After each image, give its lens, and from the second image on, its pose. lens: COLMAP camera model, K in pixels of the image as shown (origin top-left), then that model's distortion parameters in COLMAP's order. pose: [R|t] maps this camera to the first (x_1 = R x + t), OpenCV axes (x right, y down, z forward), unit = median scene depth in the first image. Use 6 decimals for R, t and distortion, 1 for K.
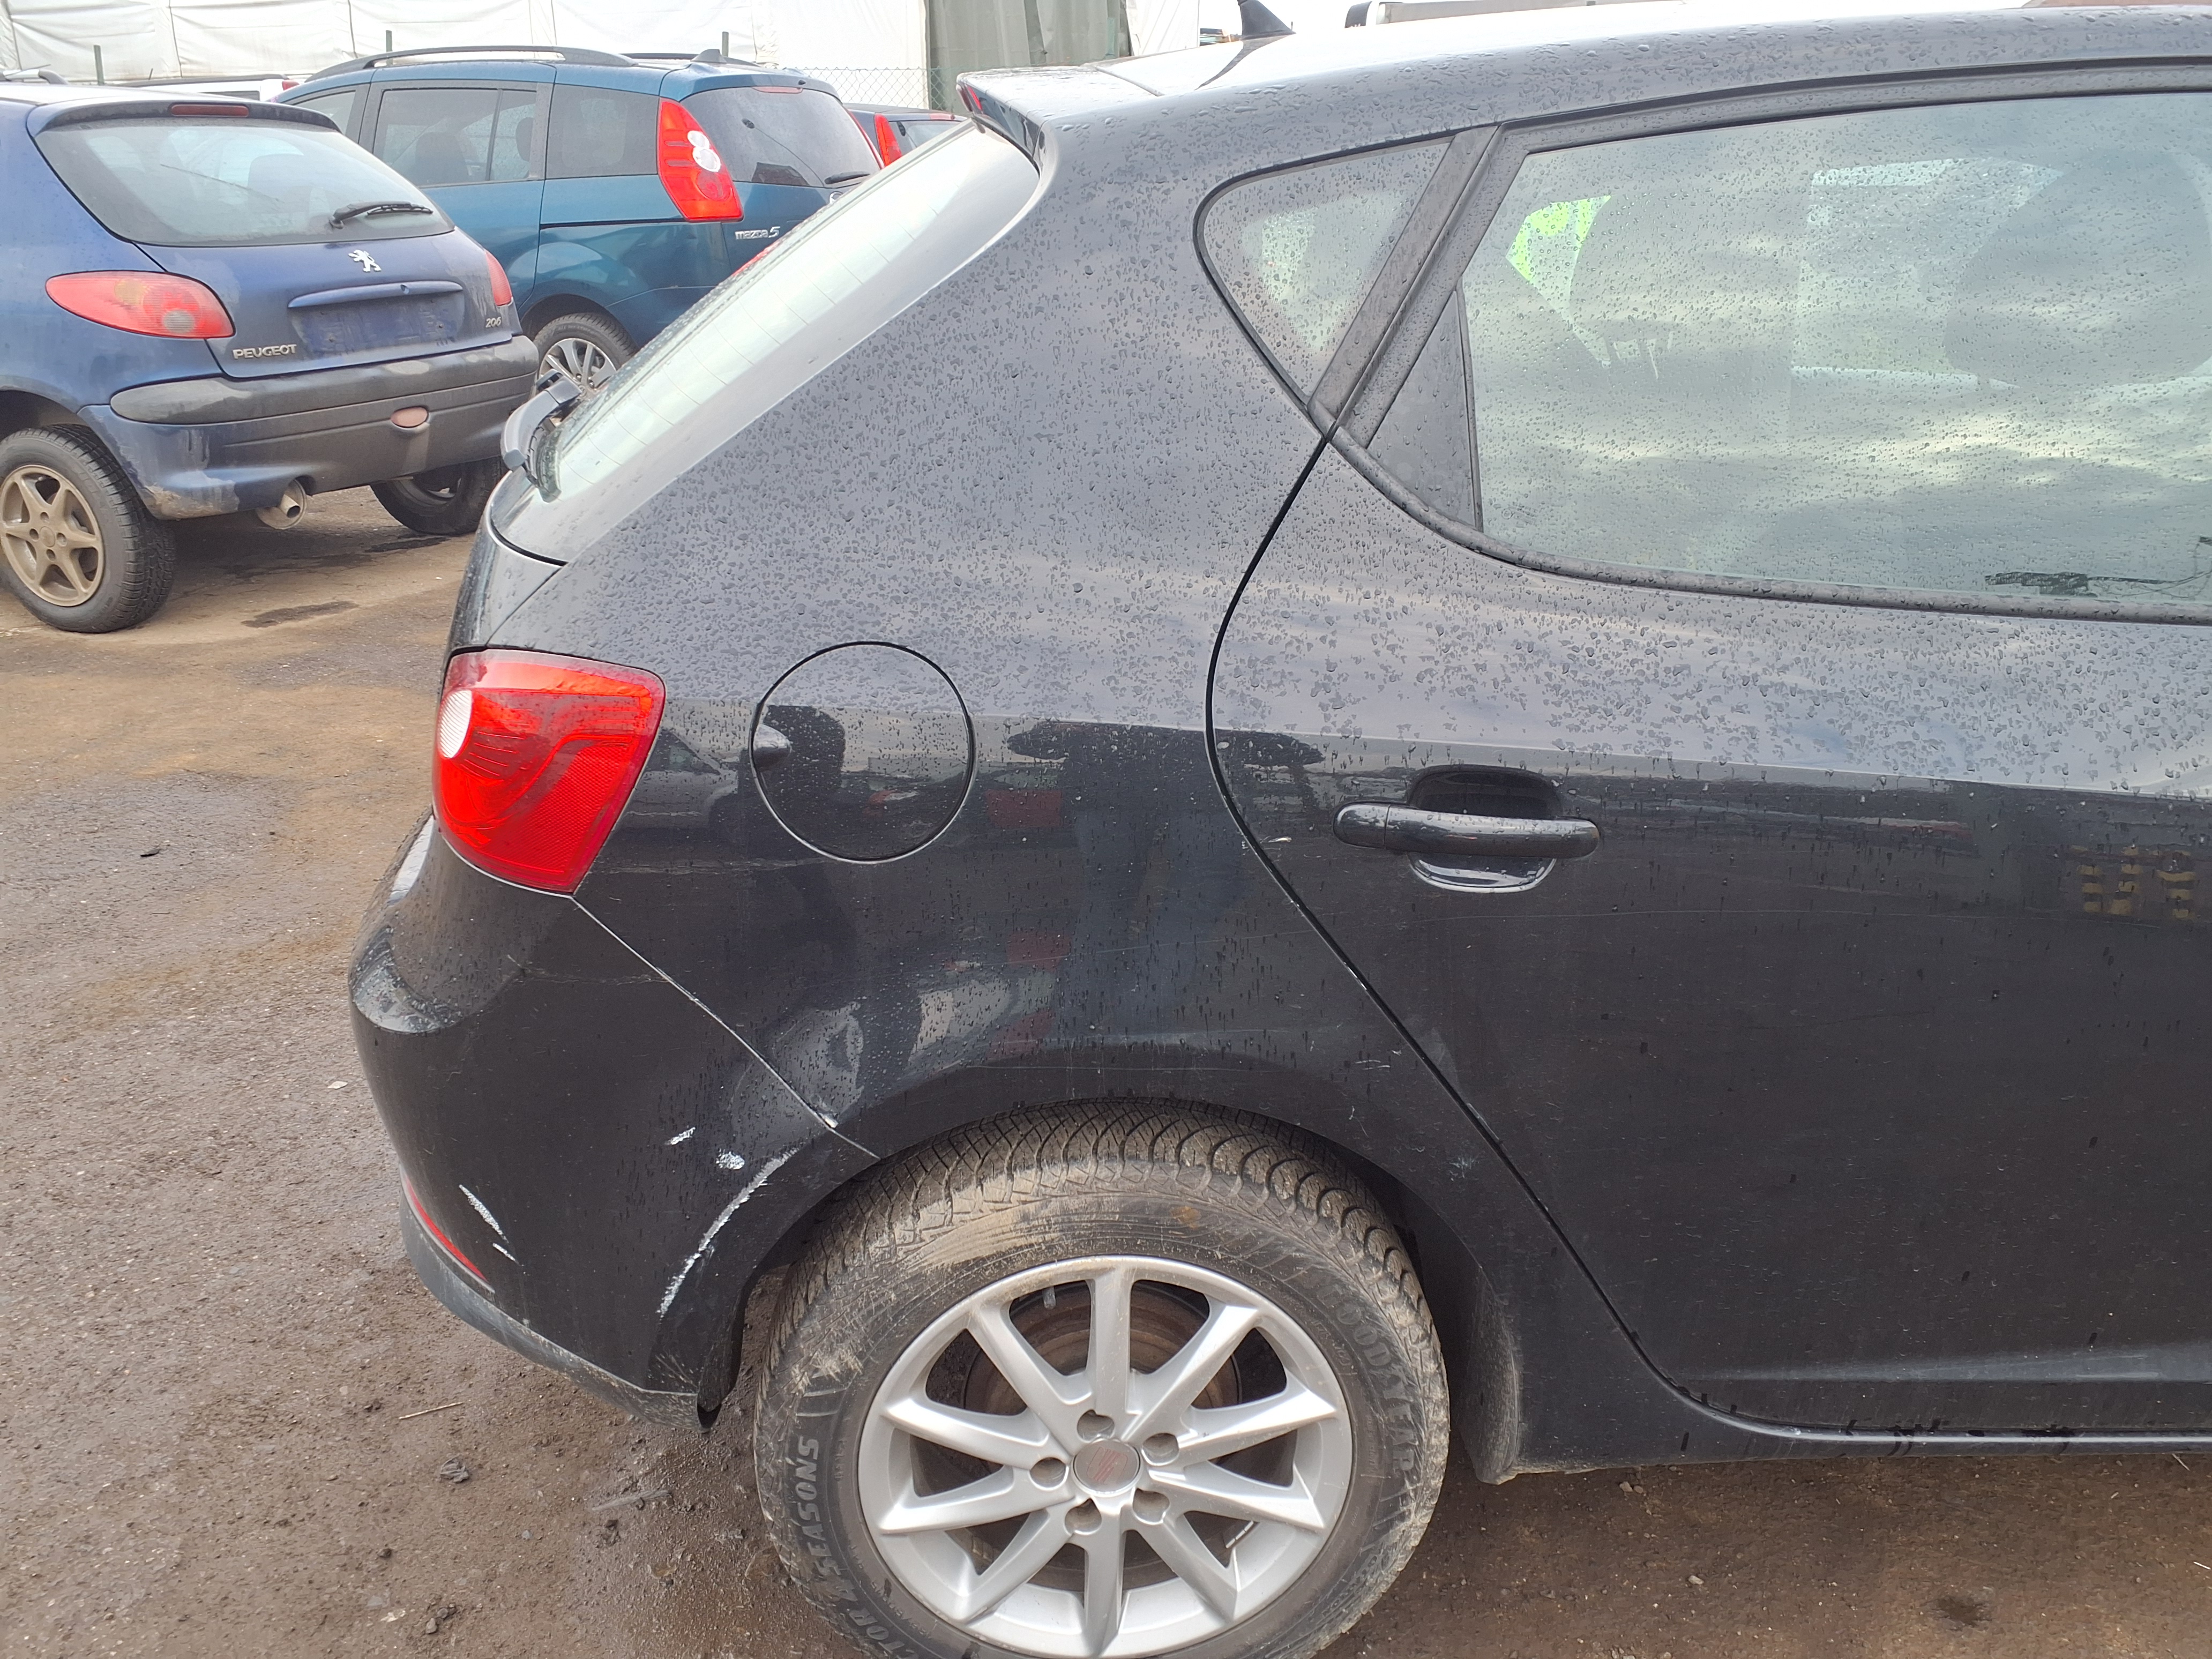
lens RADIAL K [[1734.1, 0, 1122.4], [0, 1734.1, 790.9], [0, 0, 1]] dist [0.068819, -0.075351]
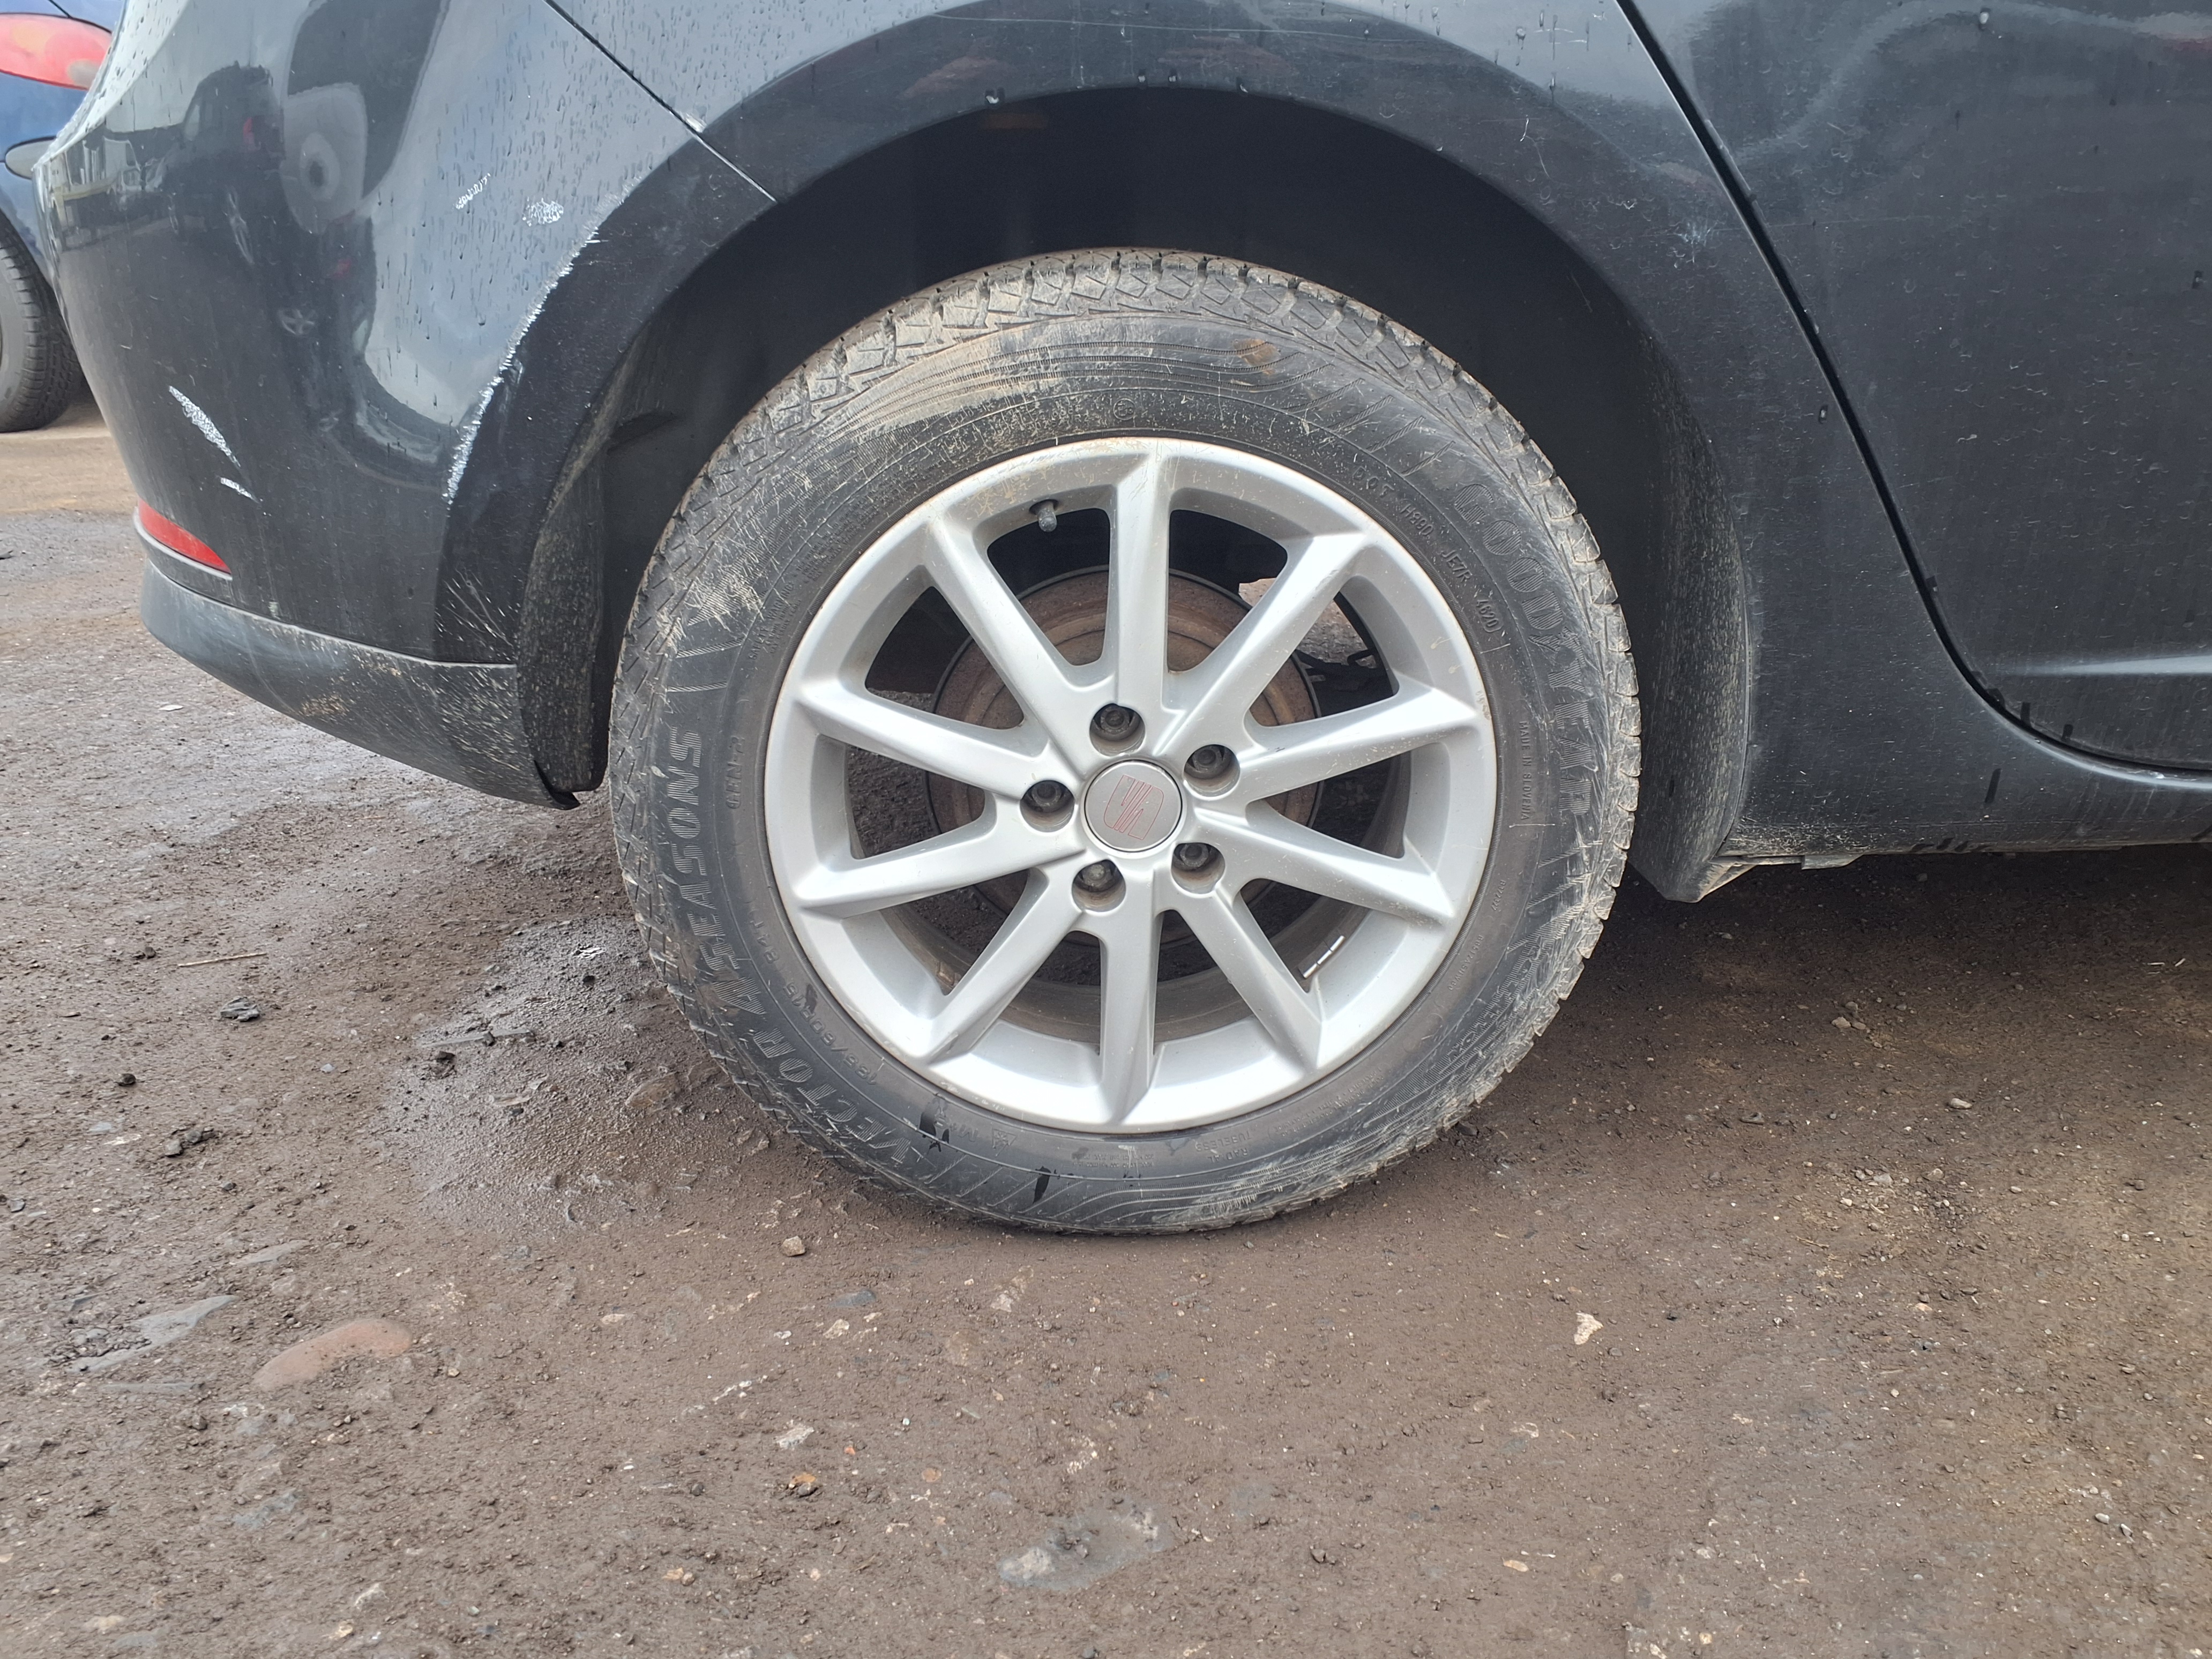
lens RADIAL K [[1734.1, 0, 1112.3], [0, 1734.1, 811.5], [0, 0, 1]] dist [0.068819, -0.075351]
pose [[0.999970, -0.002275, -0.007360, -0.011859], [0.002075, 0.999631, -0.027076, 0.401817], [0.007419, 0.027060, 0.999606, 0.328793]]
